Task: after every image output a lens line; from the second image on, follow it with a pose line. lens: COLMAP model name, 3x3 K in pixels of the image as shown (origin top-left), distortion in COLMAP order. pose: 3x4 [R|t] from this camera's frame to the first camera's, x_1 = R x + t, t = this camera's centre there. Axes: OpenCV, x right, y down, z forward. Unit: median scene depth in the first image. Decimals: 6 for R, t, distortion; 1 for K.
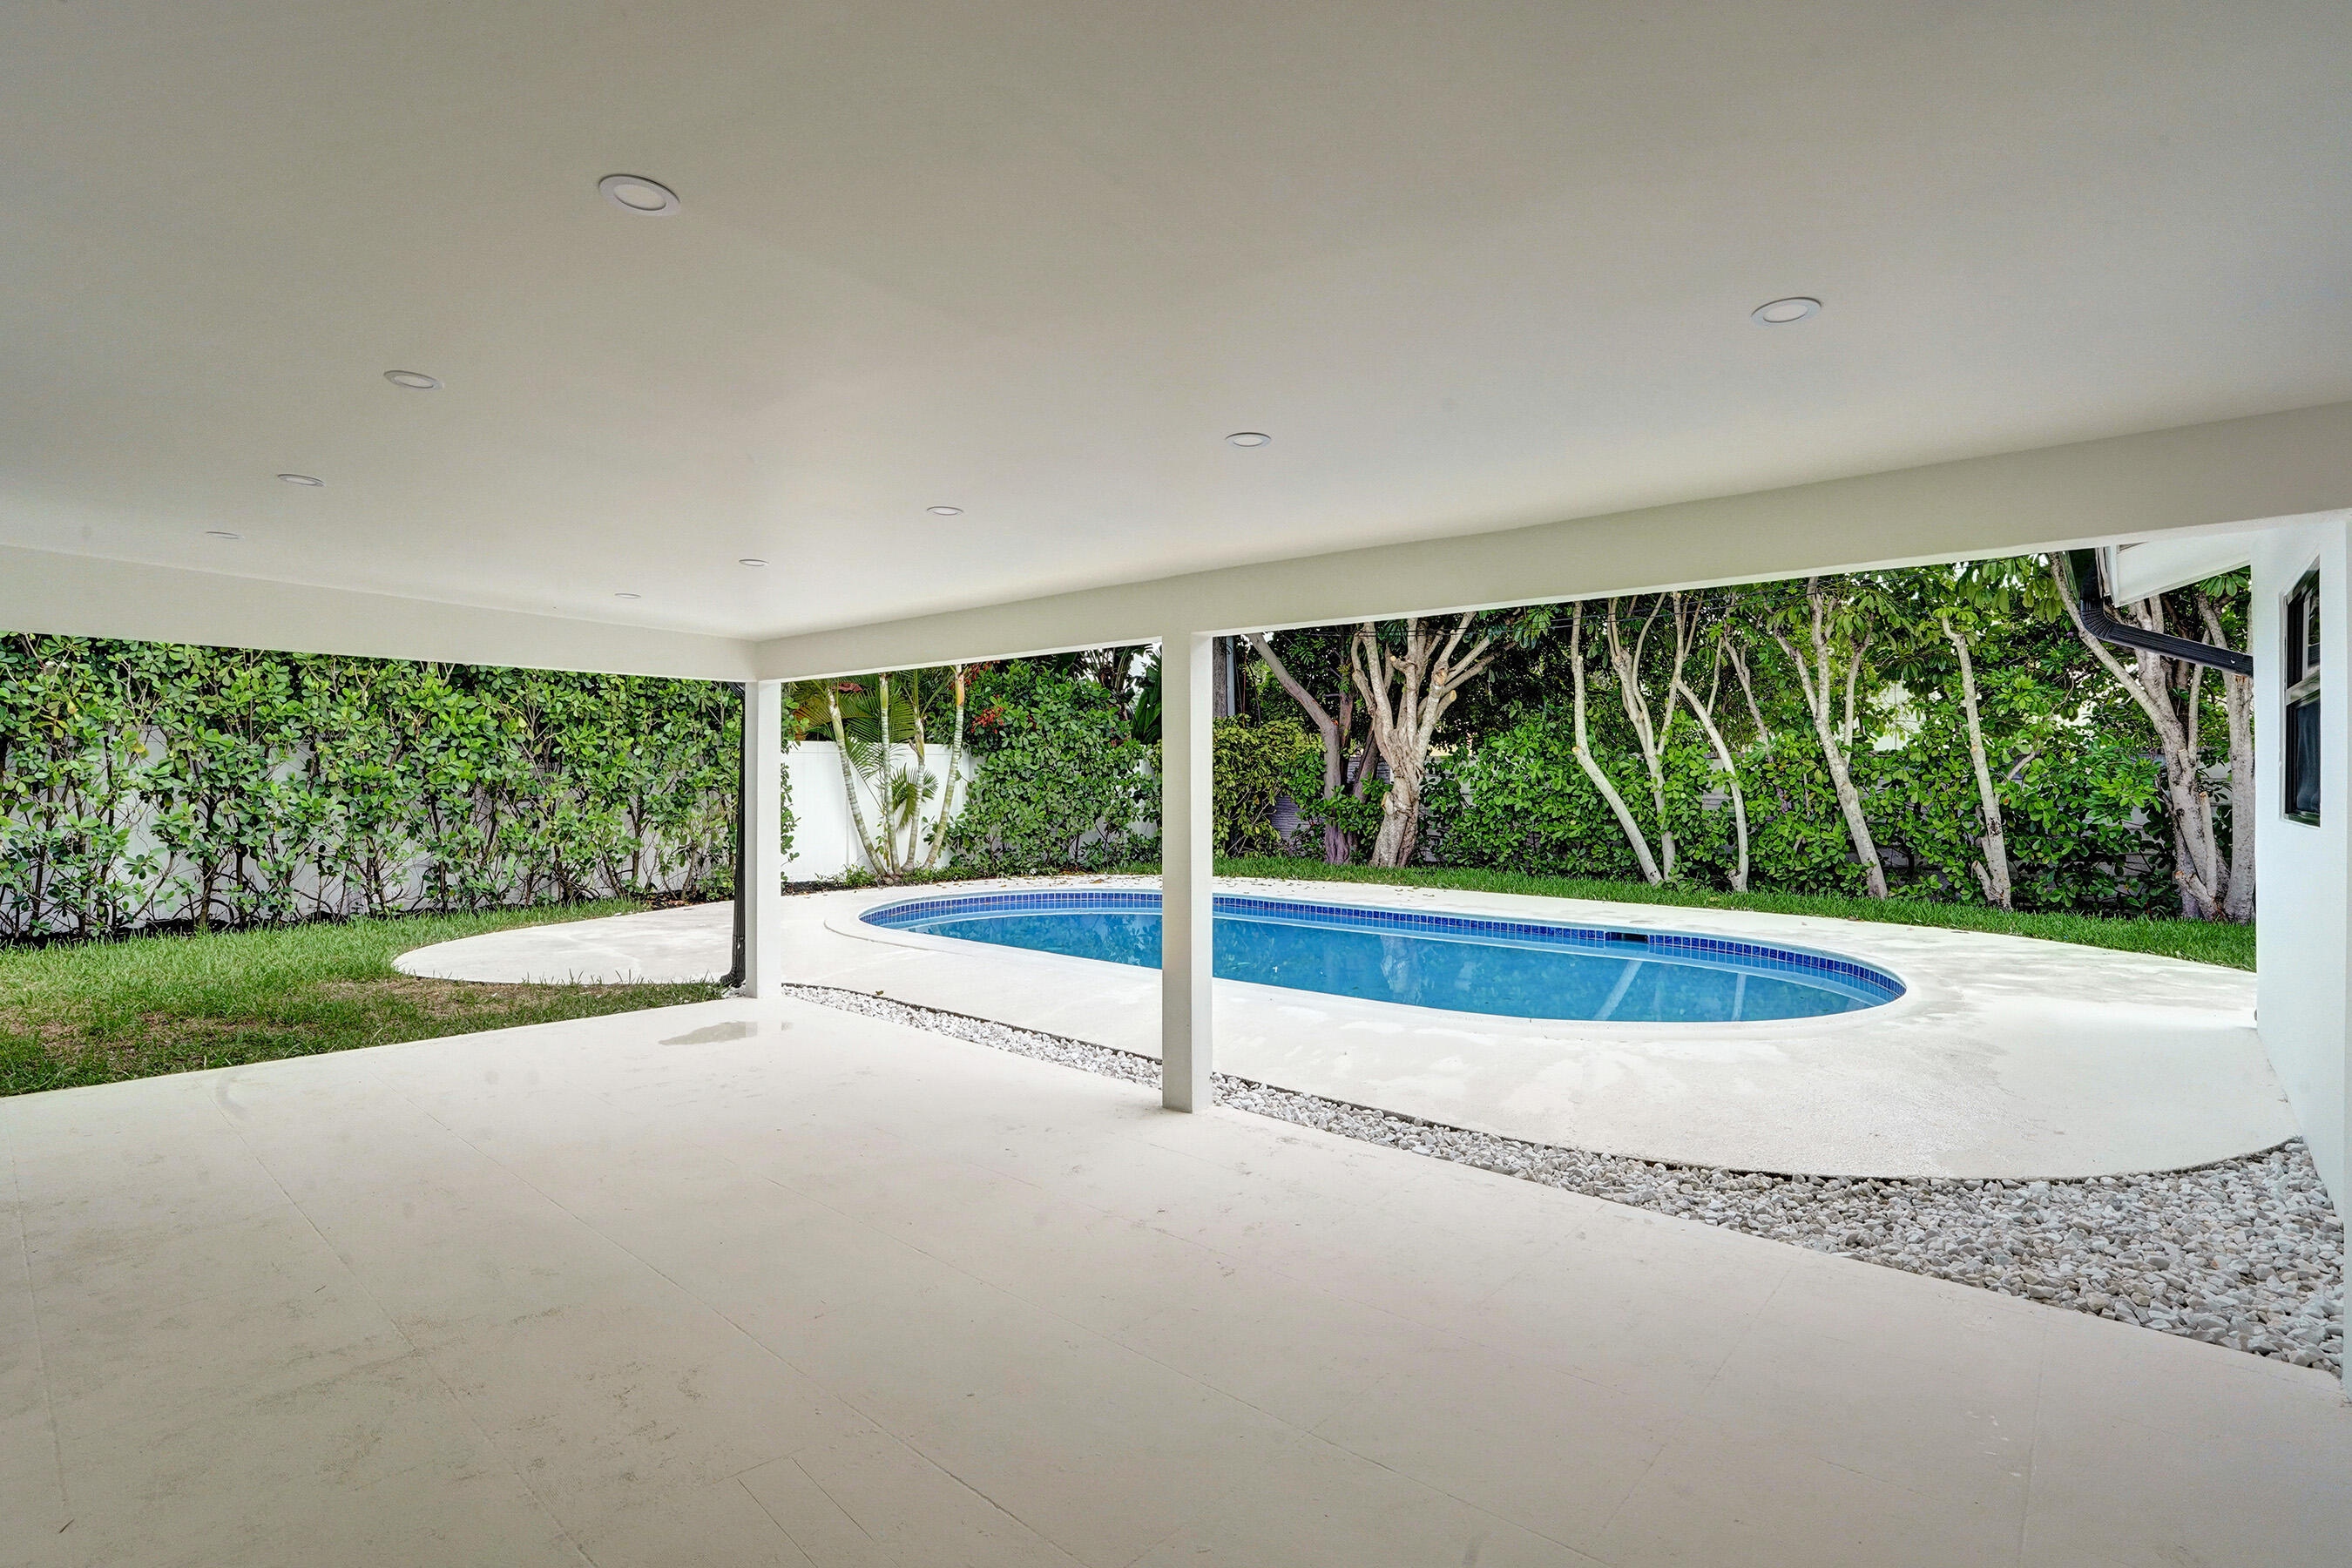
lens RADIAL K [[1085.4, 0, 1163.9], [0, 1085.4, 788.6], [0, 0, 1]] dist [-0.017380, 0.000158]
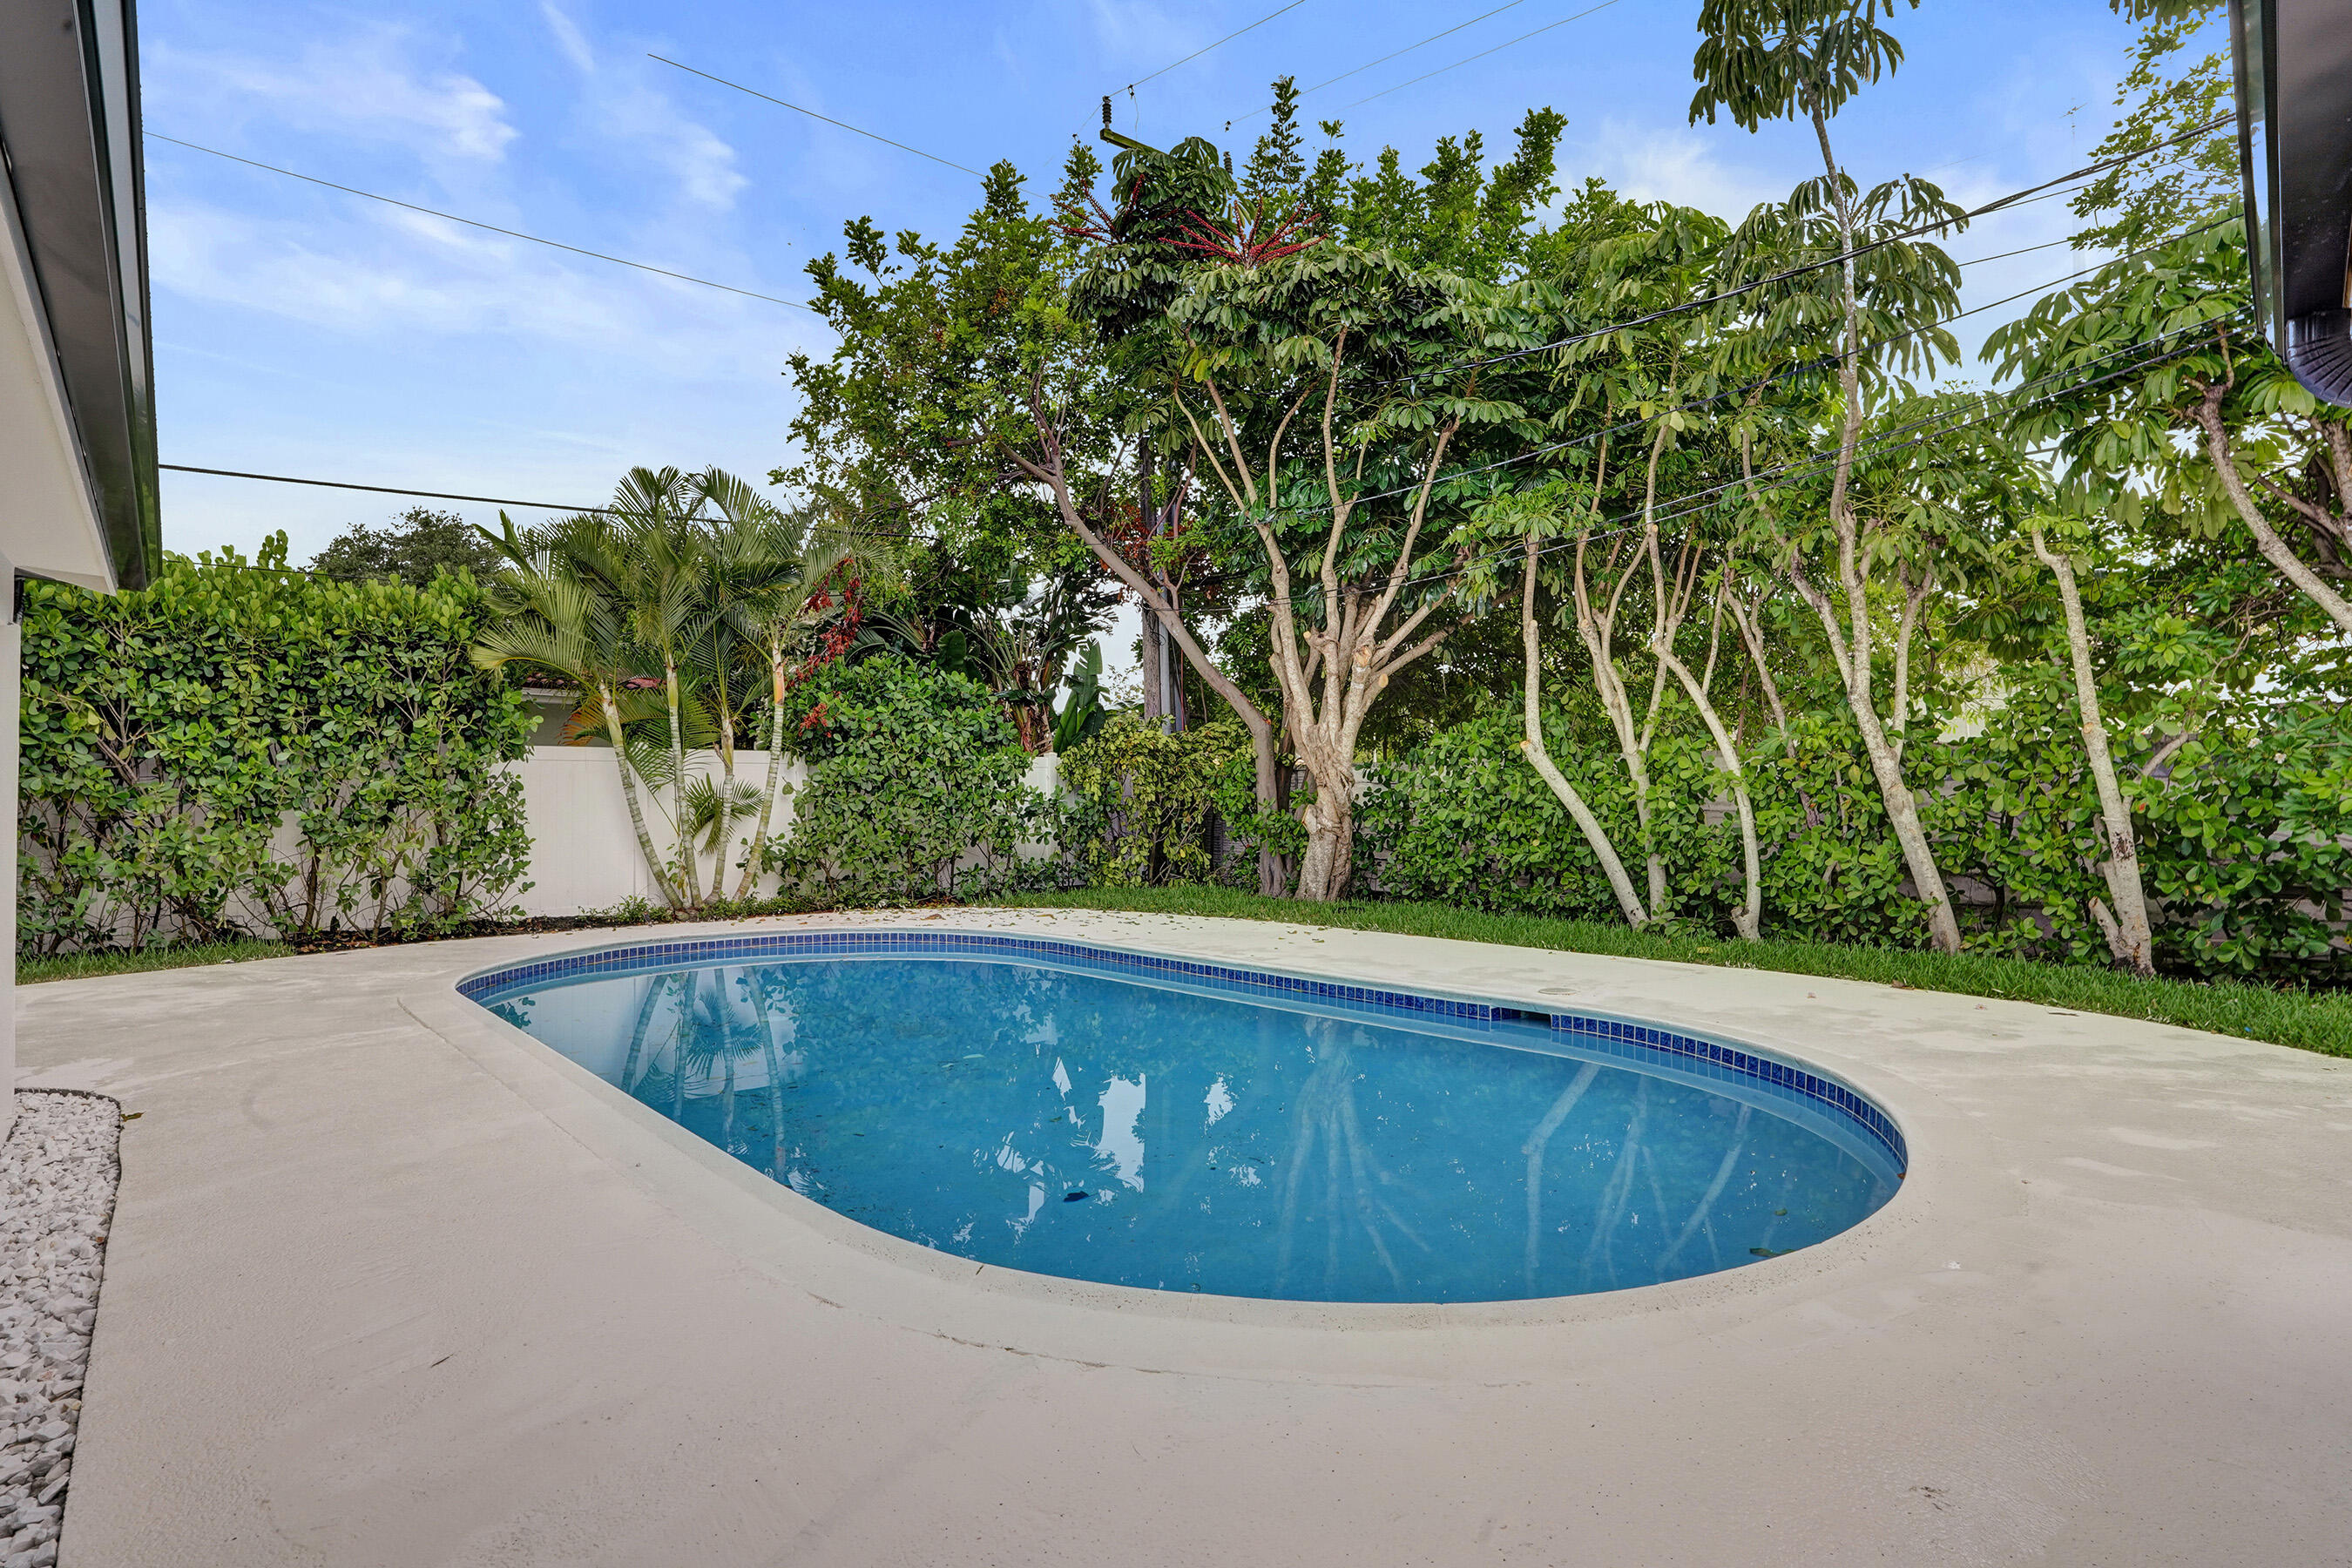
lens RADIAL K [[1060.0, 0, 1172.7], [0, 1060.0, 800.5], [0, 0, 1]] dist [-0.034663, 0.012623]
pose [[0.995541, -0.006582, -0.094105, 0.226085], [0.005551, 0.999922, -0.011211, 0.010072], [0.094171, 0.010638, 0.995499, 0.277392]]
